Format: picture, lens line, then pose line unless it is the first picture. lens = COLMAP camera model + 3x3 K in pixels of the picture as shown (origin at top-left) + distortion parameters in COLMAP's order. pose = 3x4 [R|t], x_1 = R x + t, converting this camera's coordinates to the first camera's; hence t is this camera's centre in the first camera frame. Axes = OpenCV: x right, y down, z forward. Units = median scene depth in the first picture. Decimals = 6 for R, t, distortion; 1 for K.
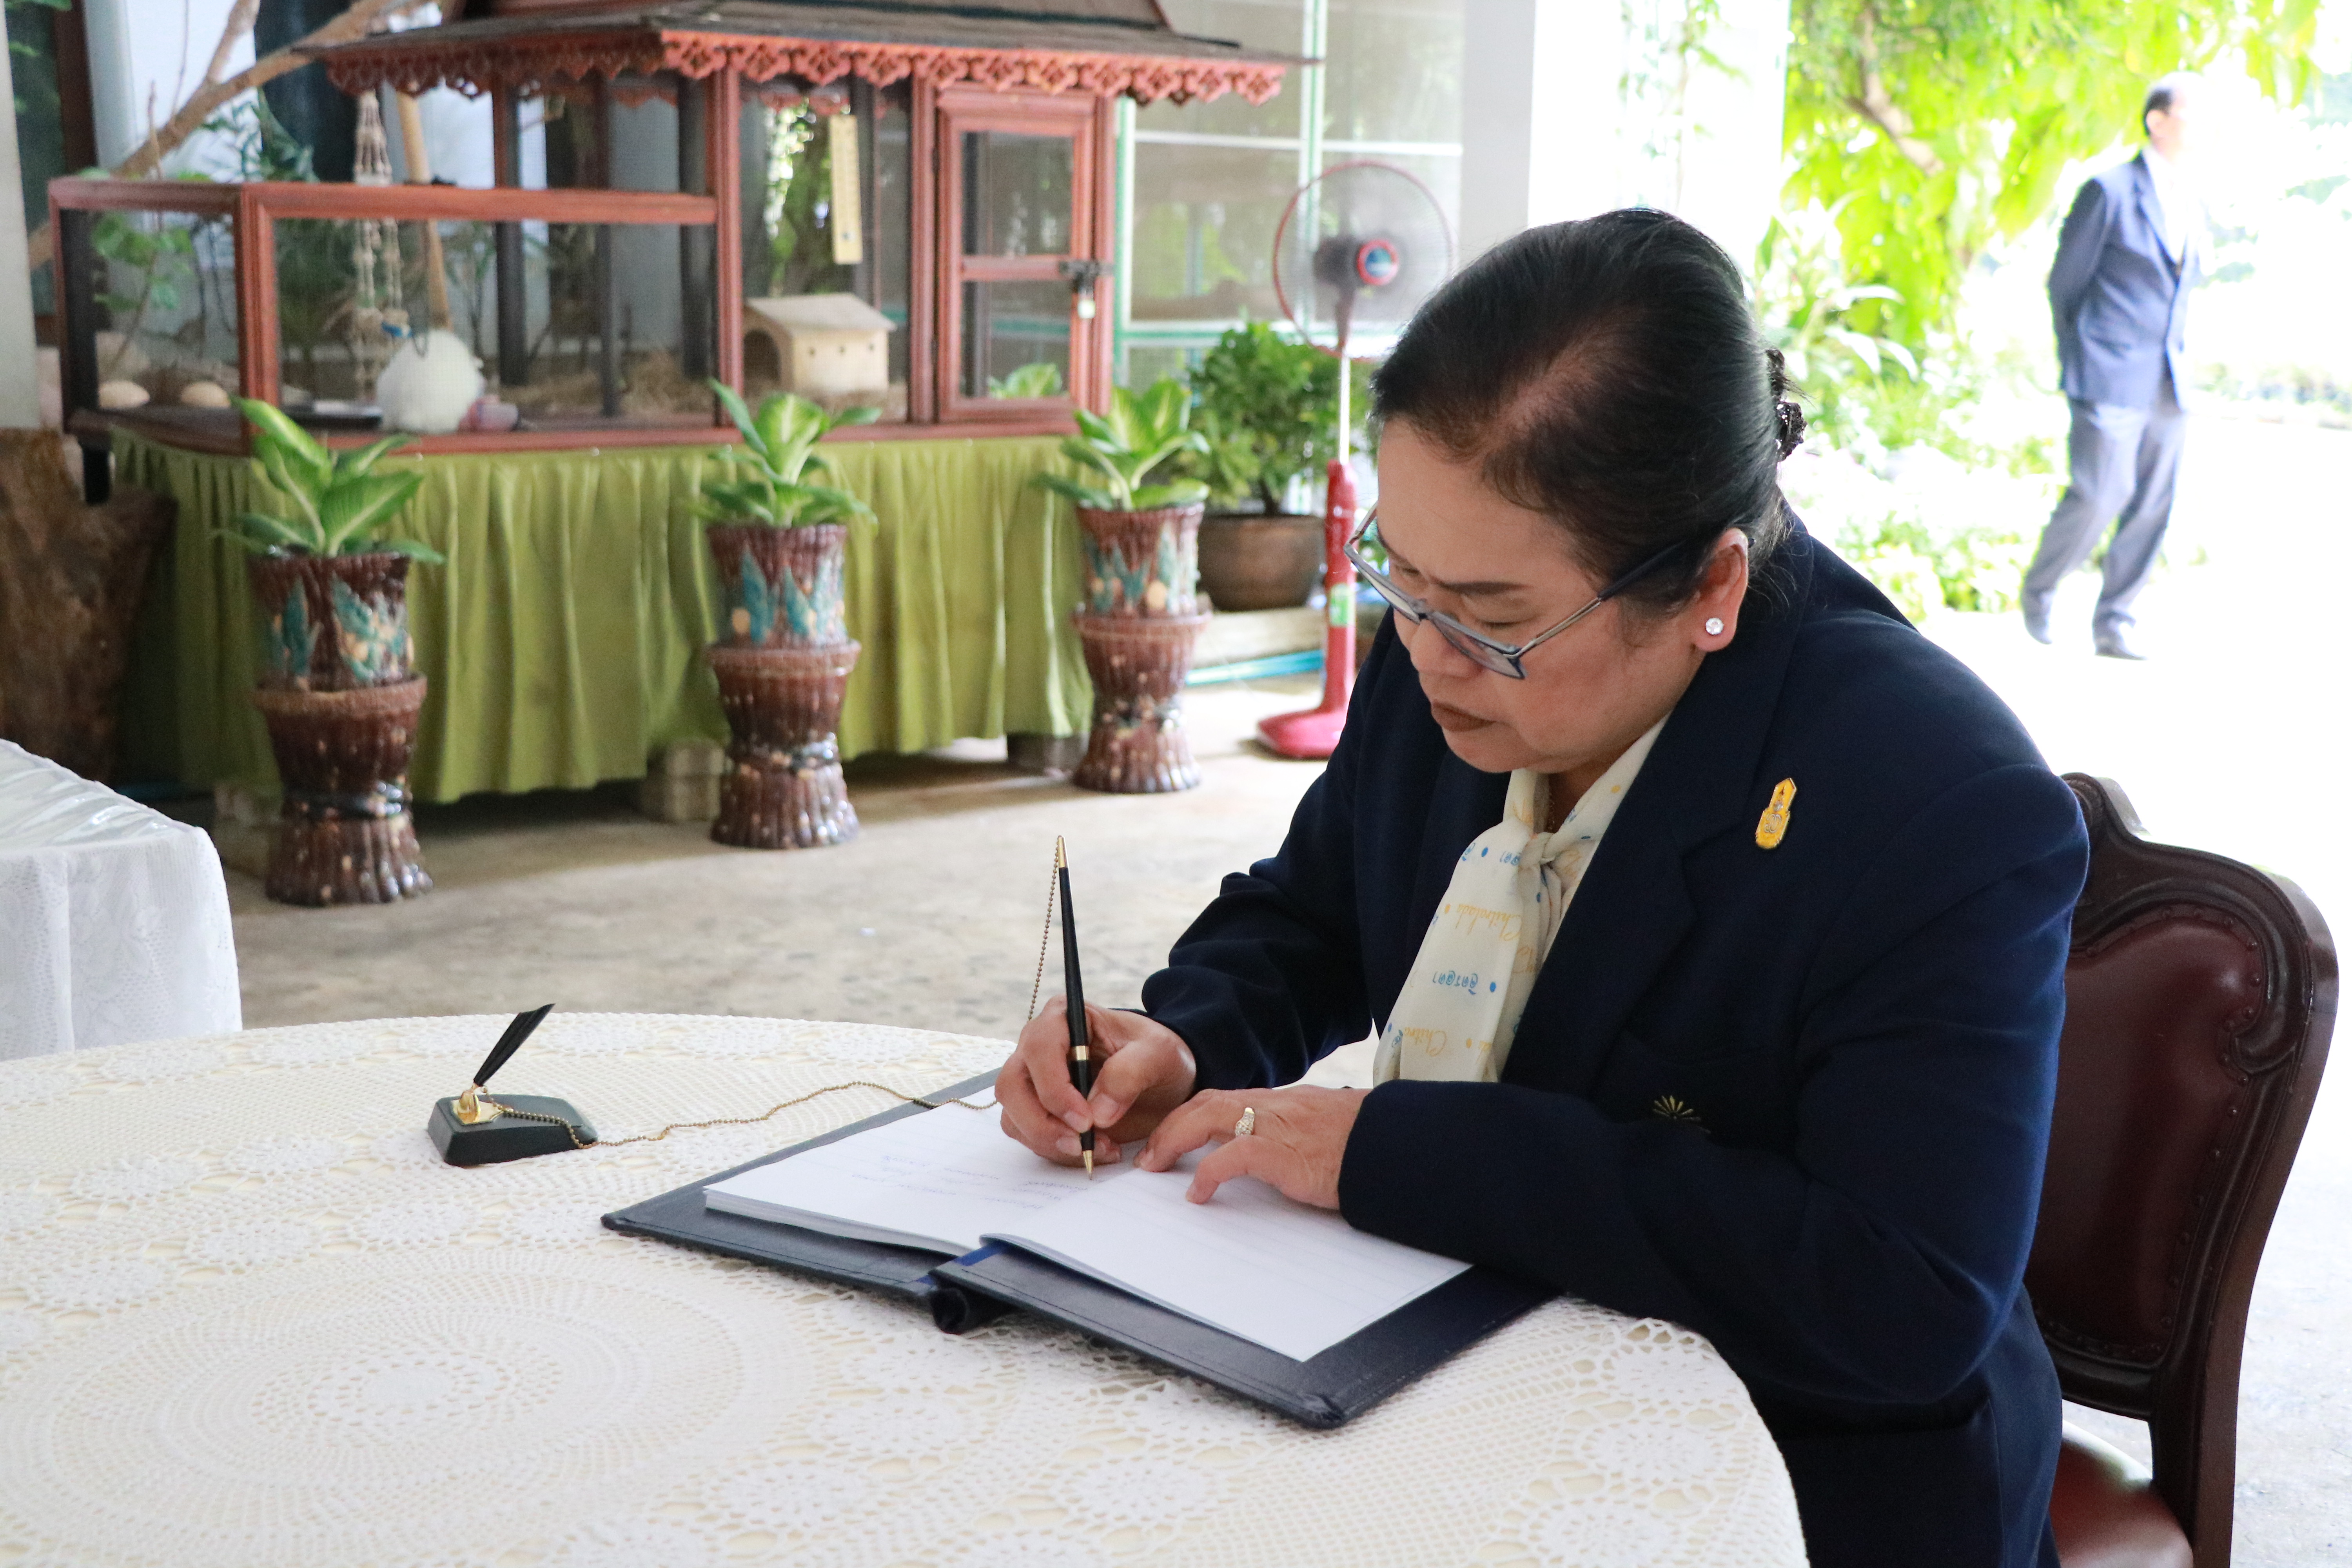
lens RADIAL K [[2896.4, 0, 1186.8], [0, 2896.4, 801.9], [0, 0, 1]] dist [-0.034669, 0.337077]
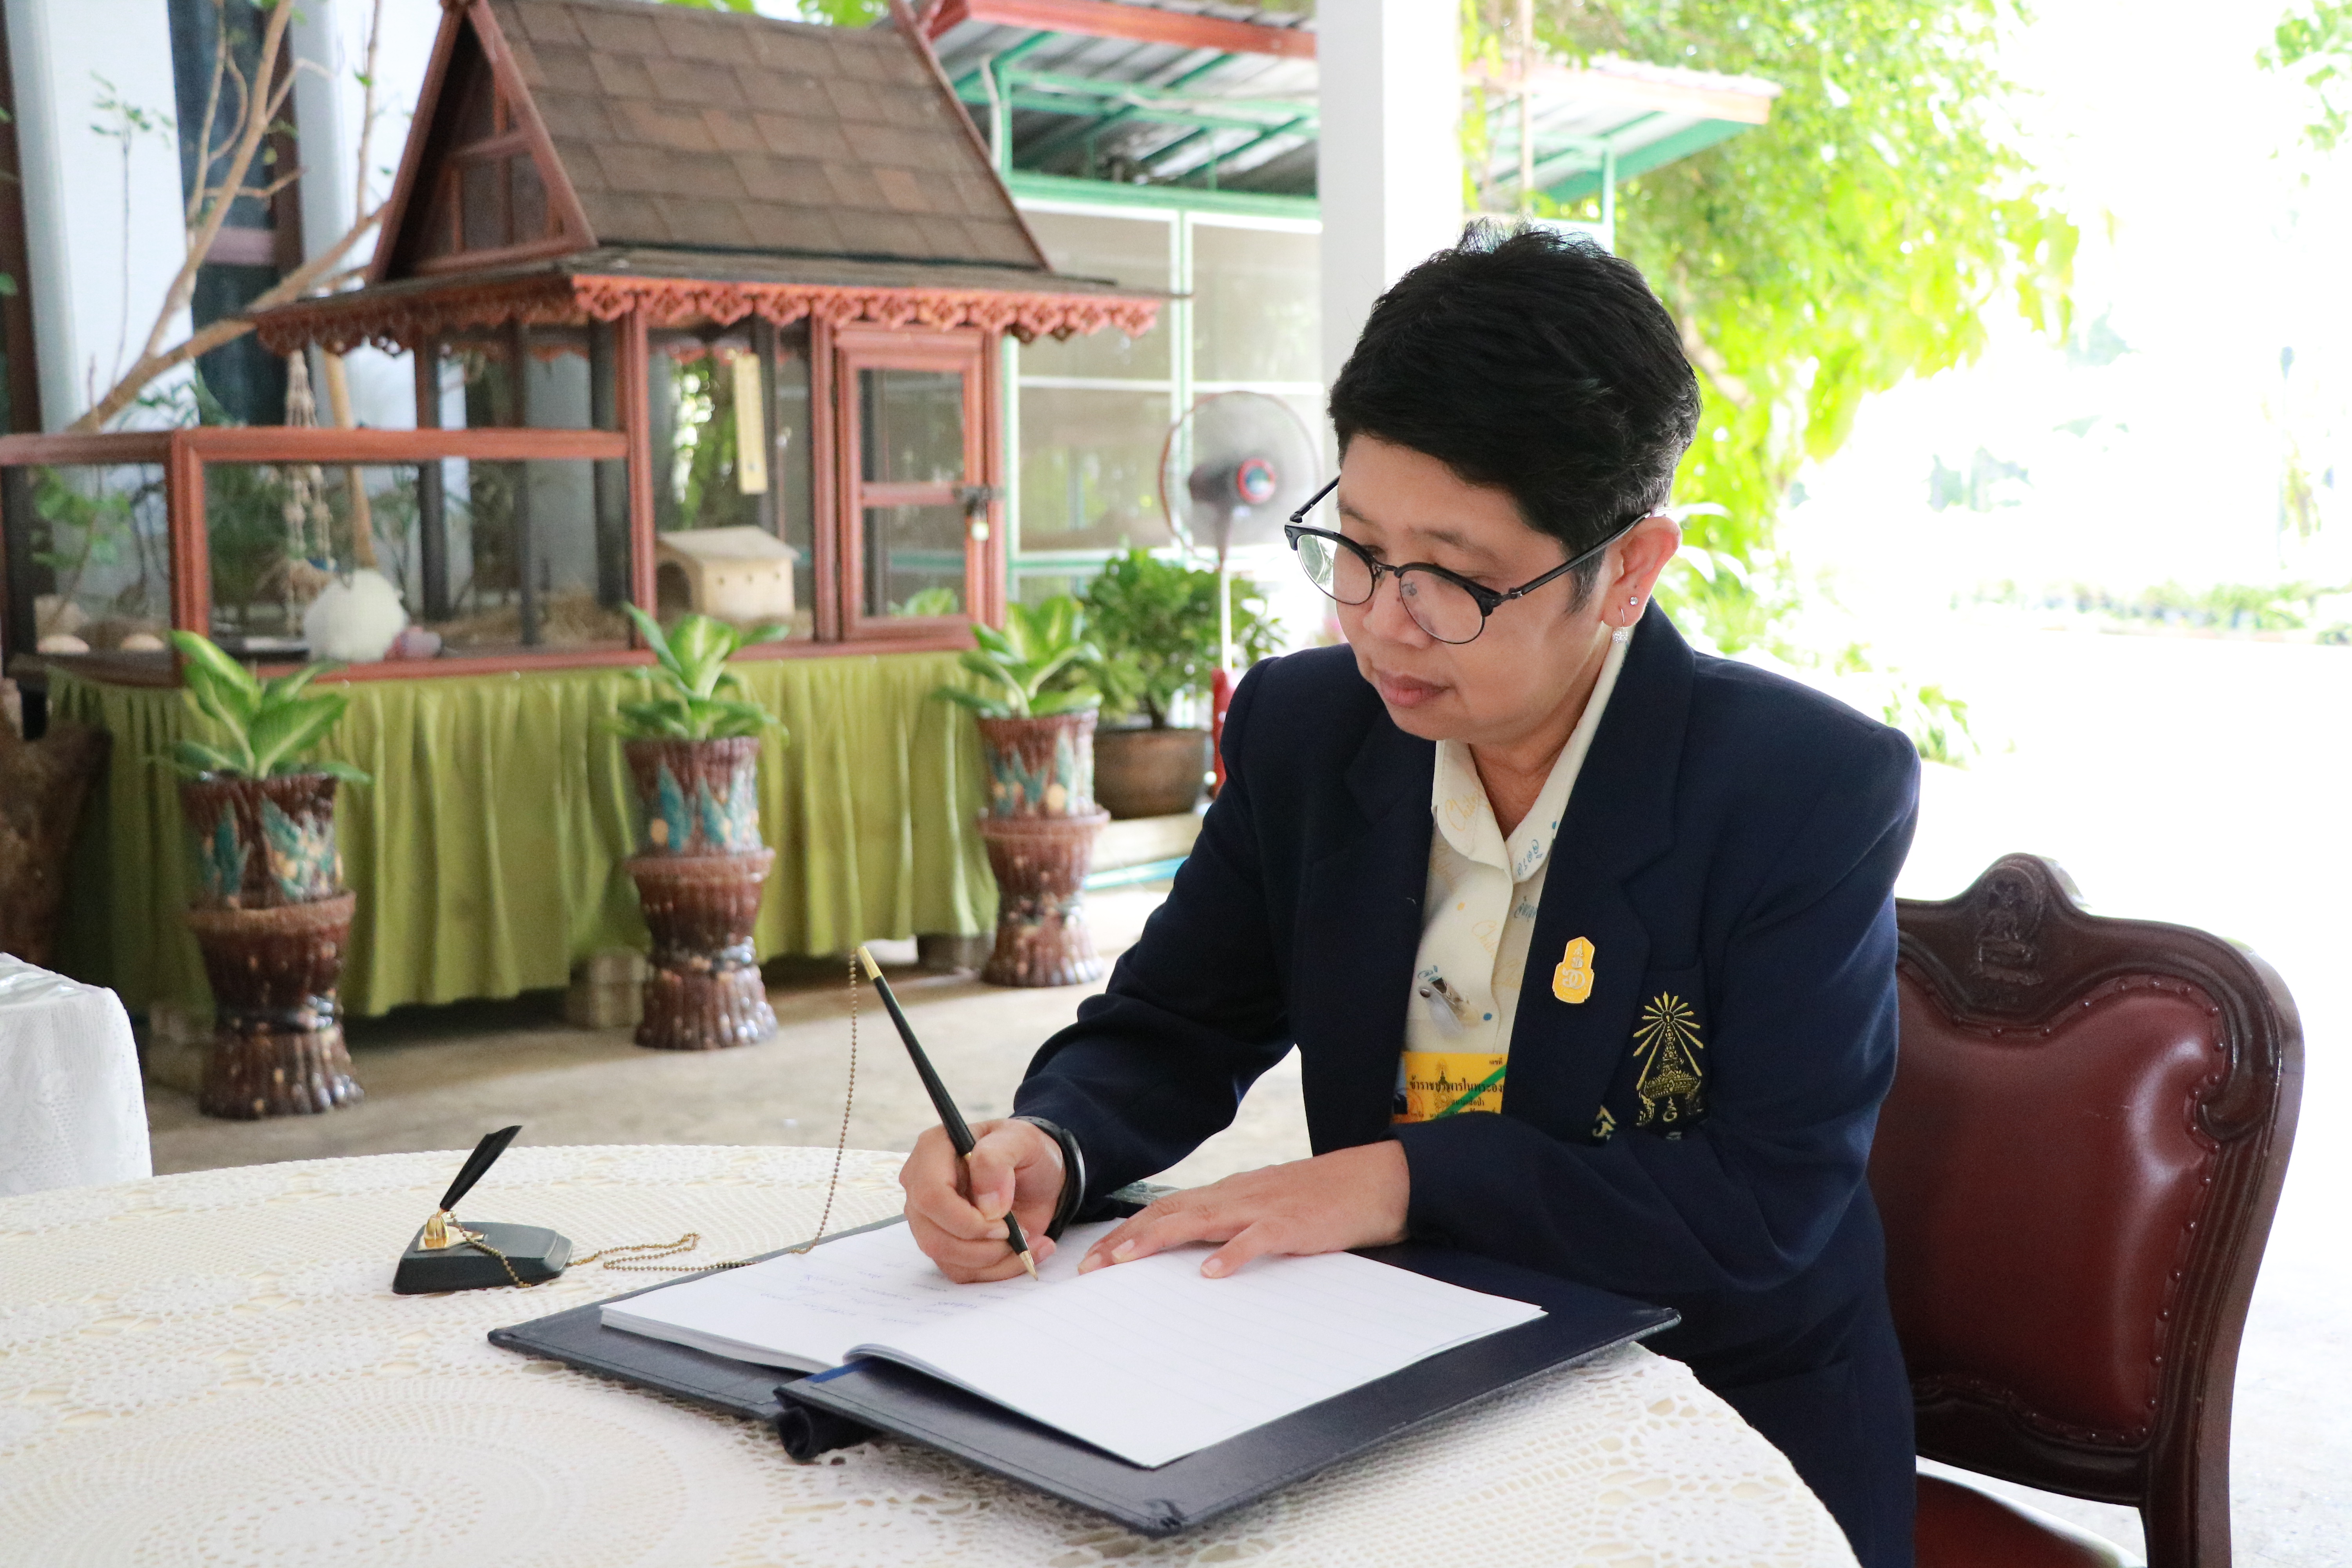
lens RADIAL K [[2683.5, 0, 1188.7], [0, 2683.5, 804.0], [0, 0, 1]] dist [-0.070283, 0.293595]
pose [[0.998447, -0.034052, 0.044097, -0.005836], [0.037524, 0.996051, -0.080468, 0.012195], [-0.041183, 0.081998, 0.995781, 0.031514]]
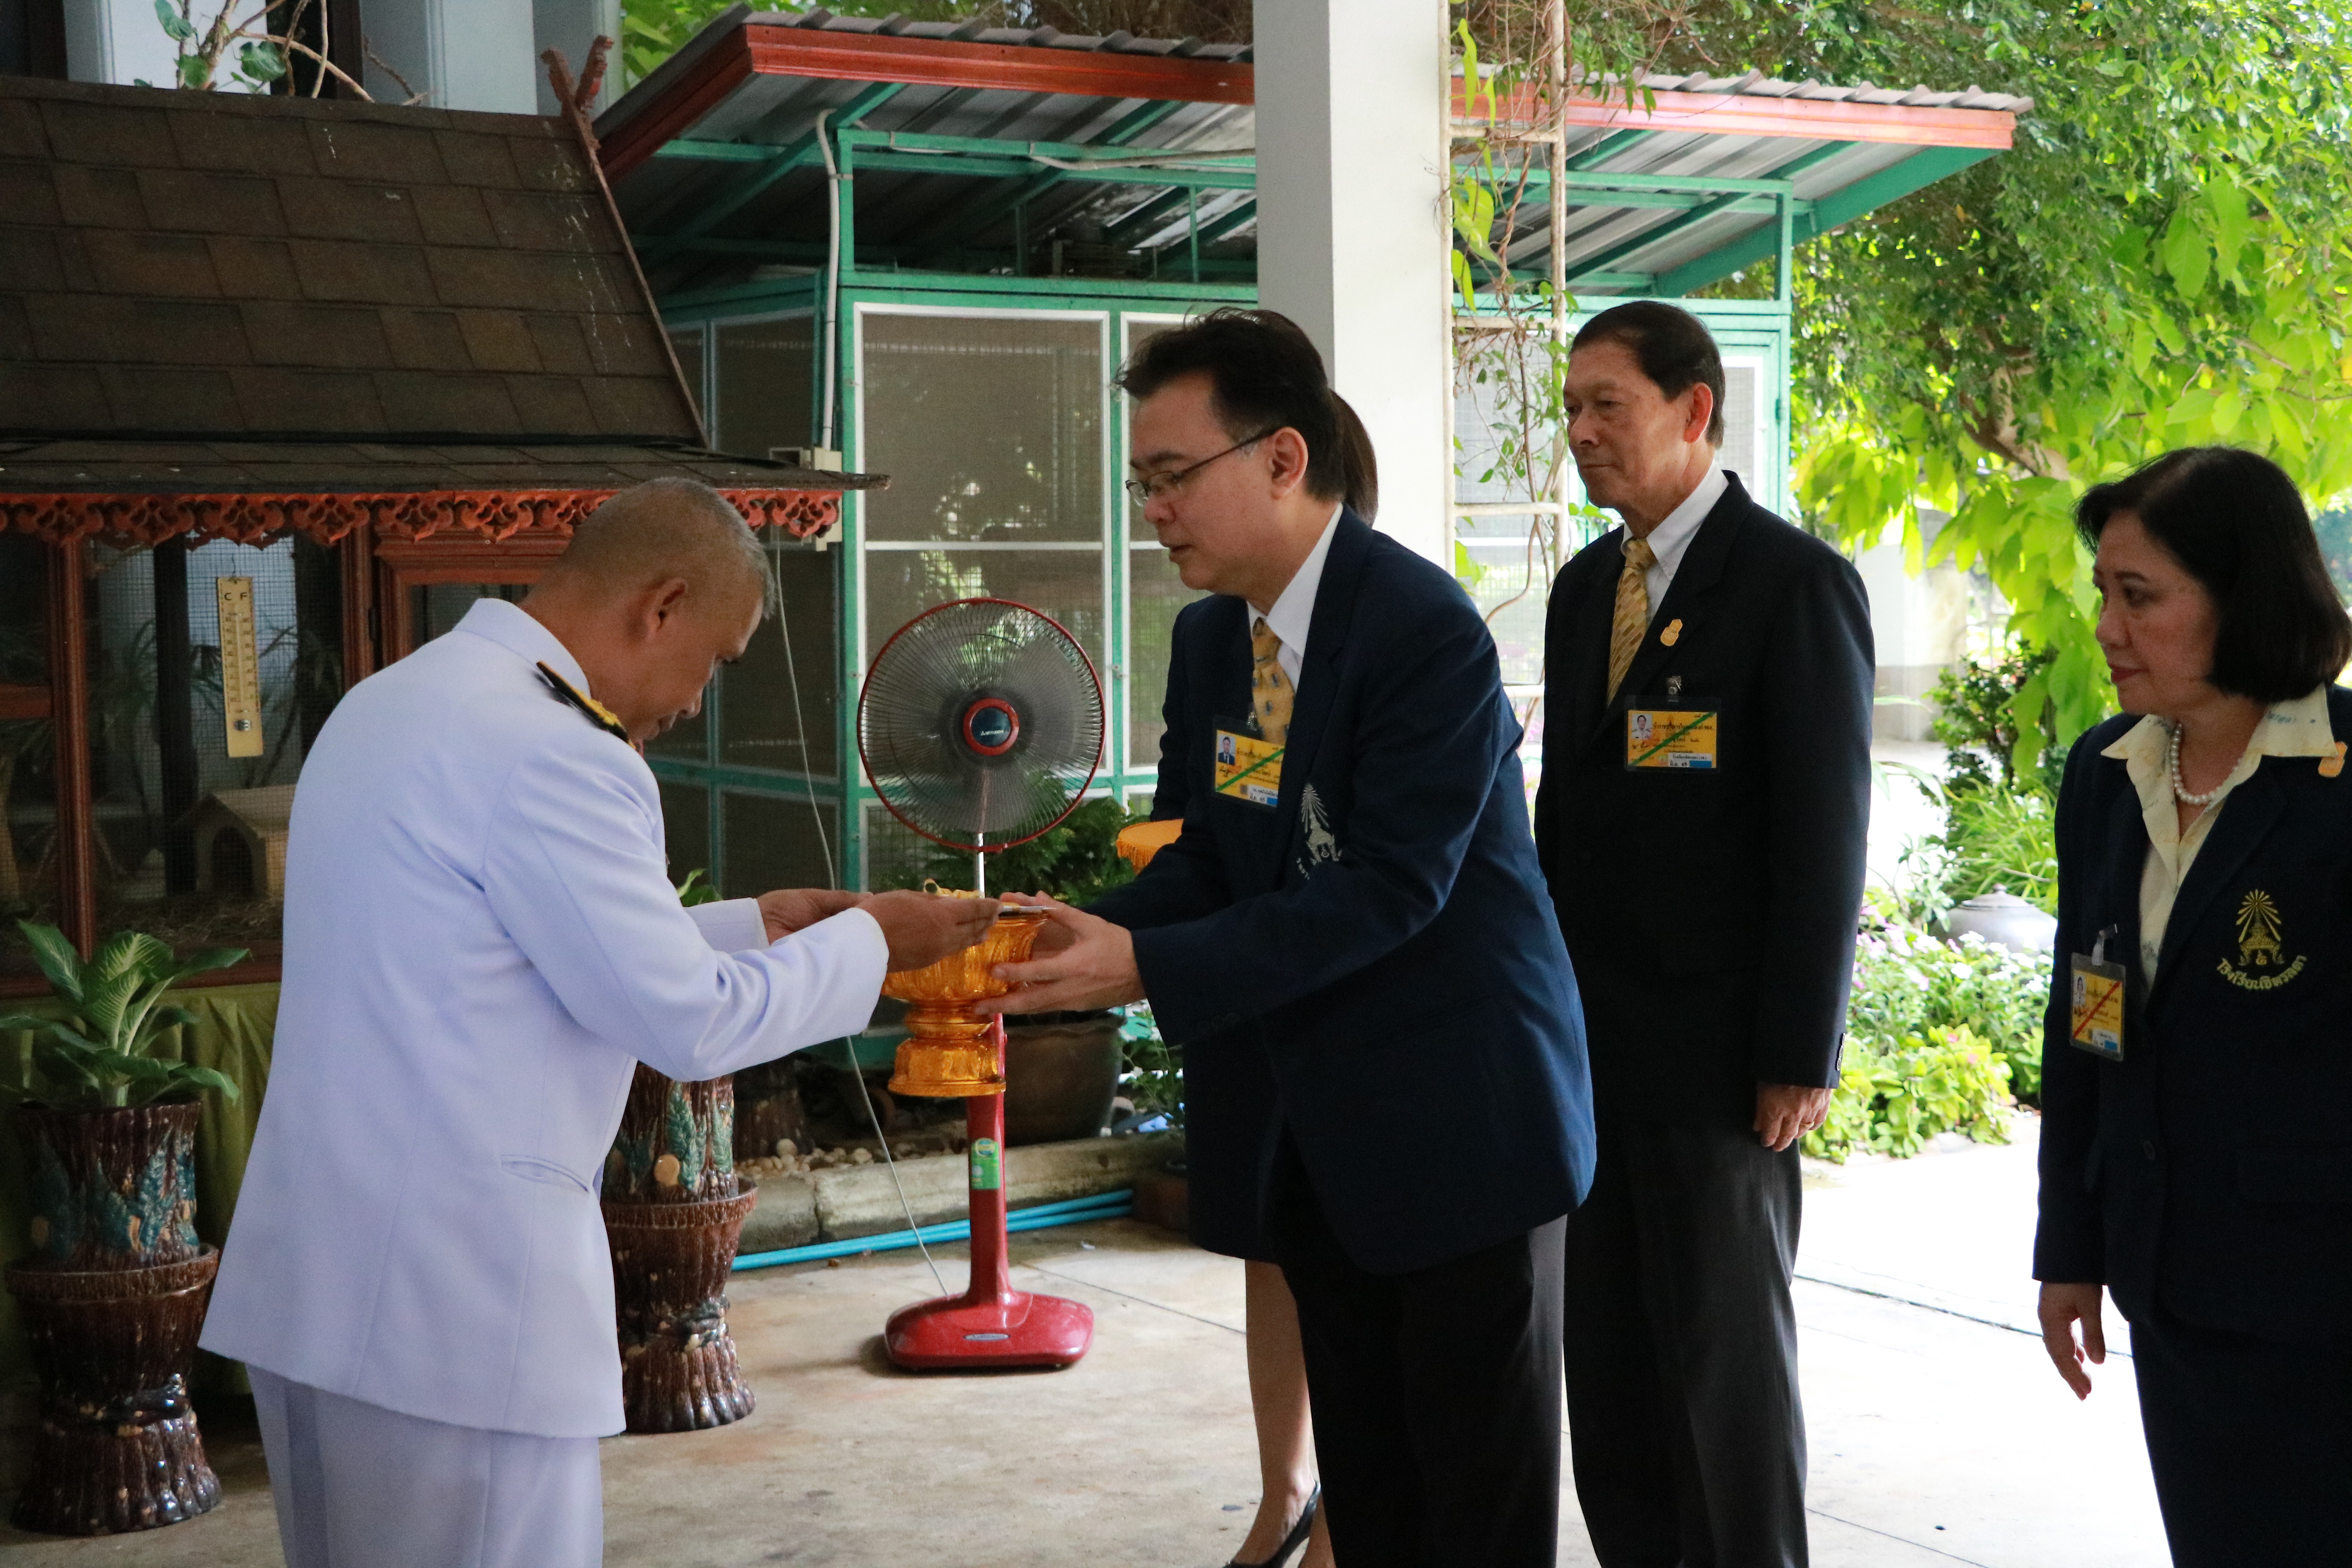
lens RADIAL K [[3543.8, 0, 1163.6], [0, 3543.8, 825.0], [0, 0, 1]] dist [0.026116, 0.650148]
pose [[0.993382, -0.021850, -0.112757, 0.249834], [0.008184, 0.992708, -0.120262, -0.052333], [0.114563, 0.118543, 0.986318, 0.081076]]
